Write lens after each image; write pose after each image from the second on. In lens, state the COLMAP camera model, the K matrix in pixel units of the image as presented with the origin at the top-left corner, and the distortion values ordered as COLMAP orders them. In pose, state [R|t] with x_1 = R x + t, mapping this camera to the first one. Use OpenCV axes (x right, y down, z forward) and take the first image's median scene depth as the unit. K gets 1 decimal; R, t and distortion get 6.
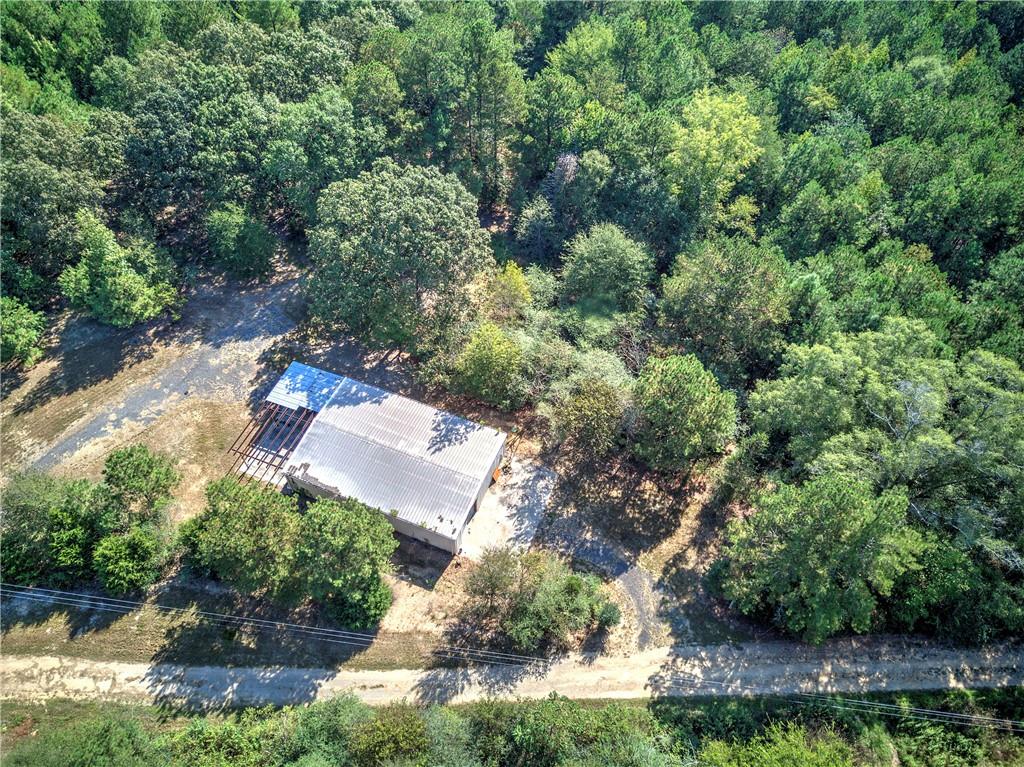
lens RADIAL K [[792.0, 0, 512.0], [0, 792.0, 383.5], [0, 0, 1]] dist [0.006416, 0.004138]
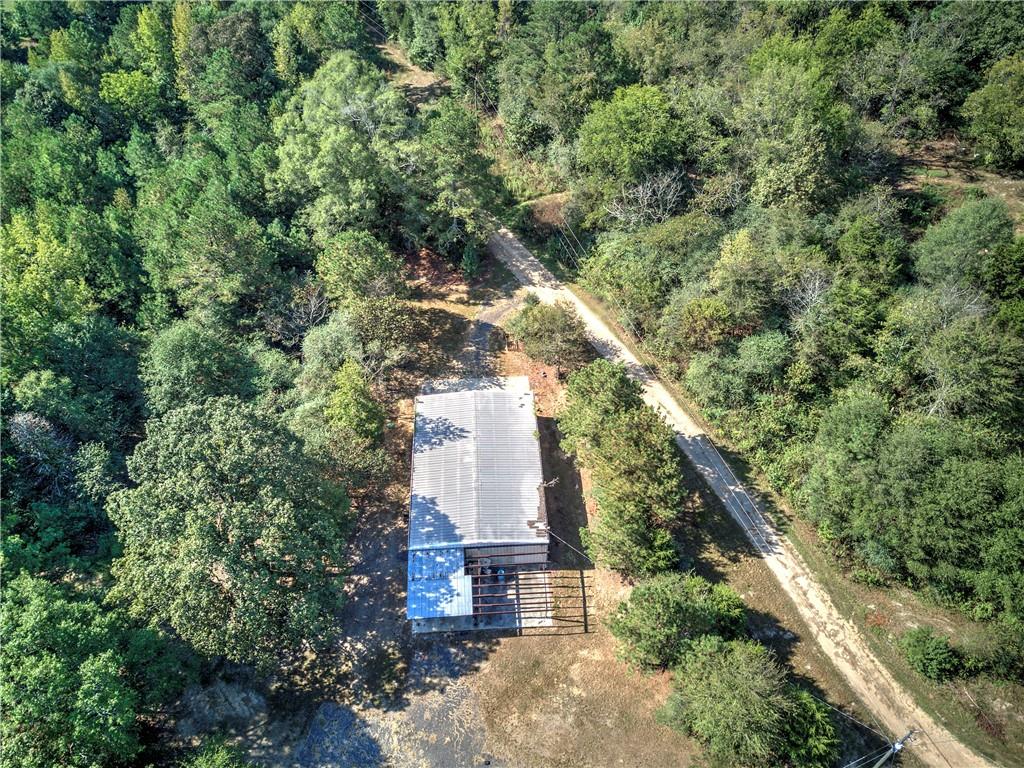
lens RADIAL K [[779.2, 0, 512.0], [0, 779.2, 384.0], [0, 0, 1]] dist [0.003661, 0.001493]
pose [[-0.428037, -0.660984, 0.616348, -0.691357], [0.731716, 0.146820, 0.665610, -0.538546], [-0.530449, 0.735897, 0.420808, 0.491375]]
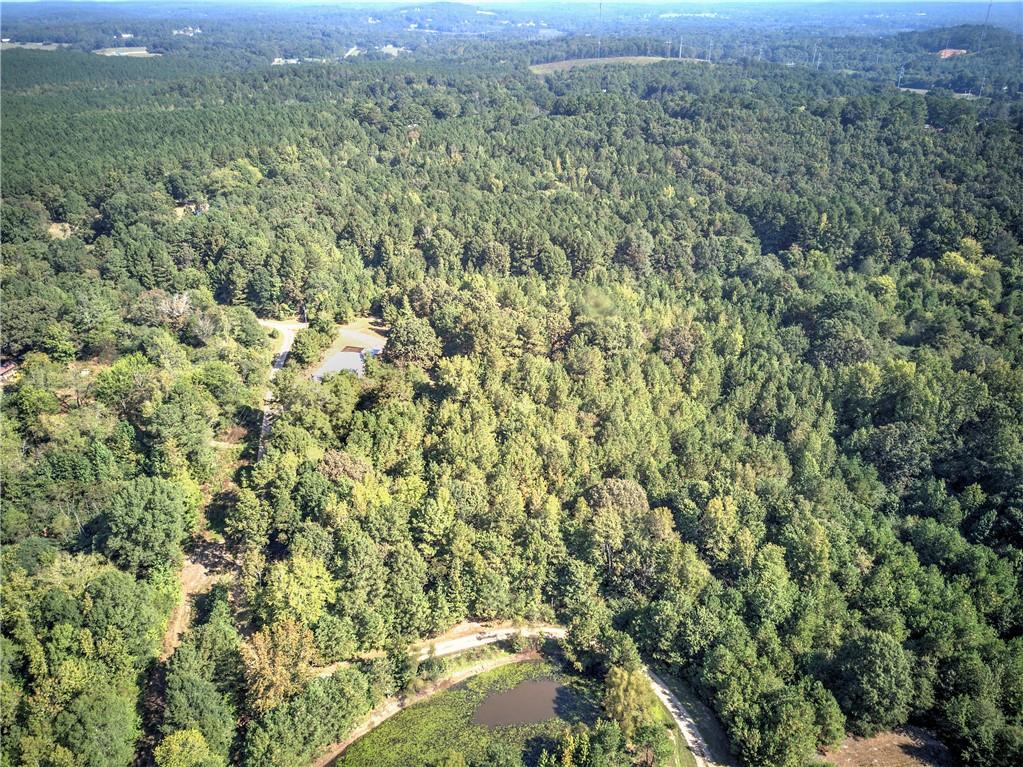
lens RADIAL K [[778.4, 0, 511.5], [0, 778.4, 383.5], [0, 0, 1]] dist [0.003661, 0.001493]
pose [[0.145239, 0.432924, -0.889653, 2.873384], [-0.801785, 0.578342, 0.150539, -0.921699], [0.579696, 0.691446, 0.431109, 0.049888]]
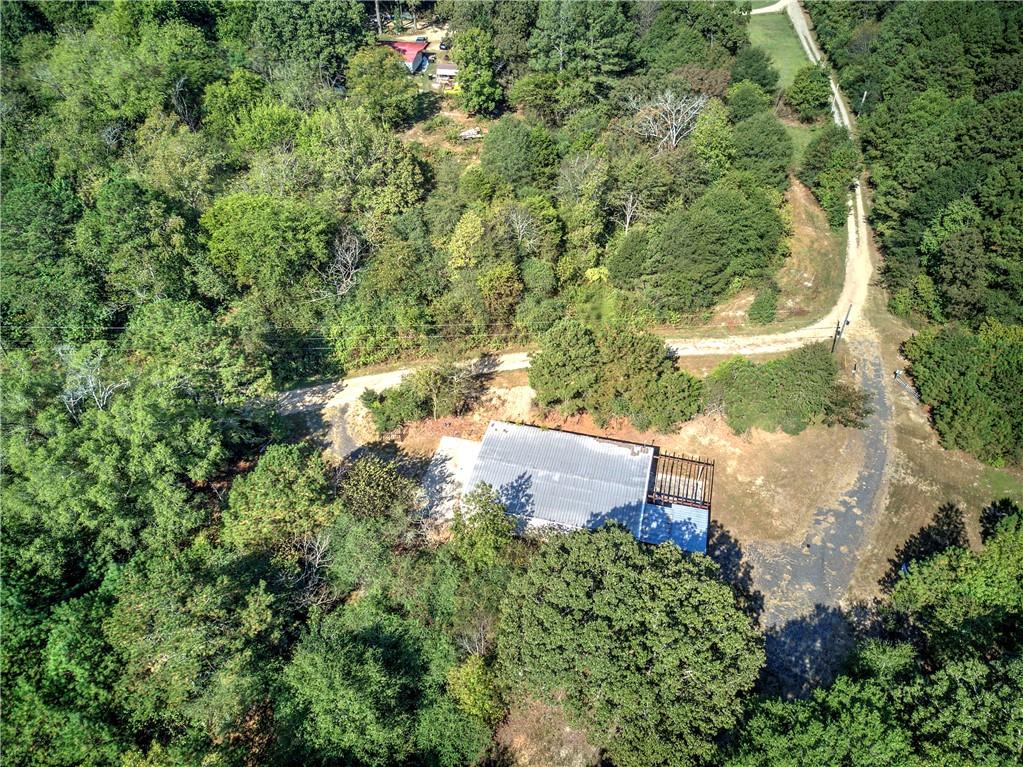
lens RADIAL K [[810.1, 0, 516.3], [0, 810.1, 367.8], [0, 0, 1]] dist [0.018552, 0.002214]
pose [[-0.988545, 0.093264, -0.118665, 0.028938], [-0.125506, -0.071255, 0.989531, -0.975248], [0.083832, 0.993088, 0.082144, 0.752661]]
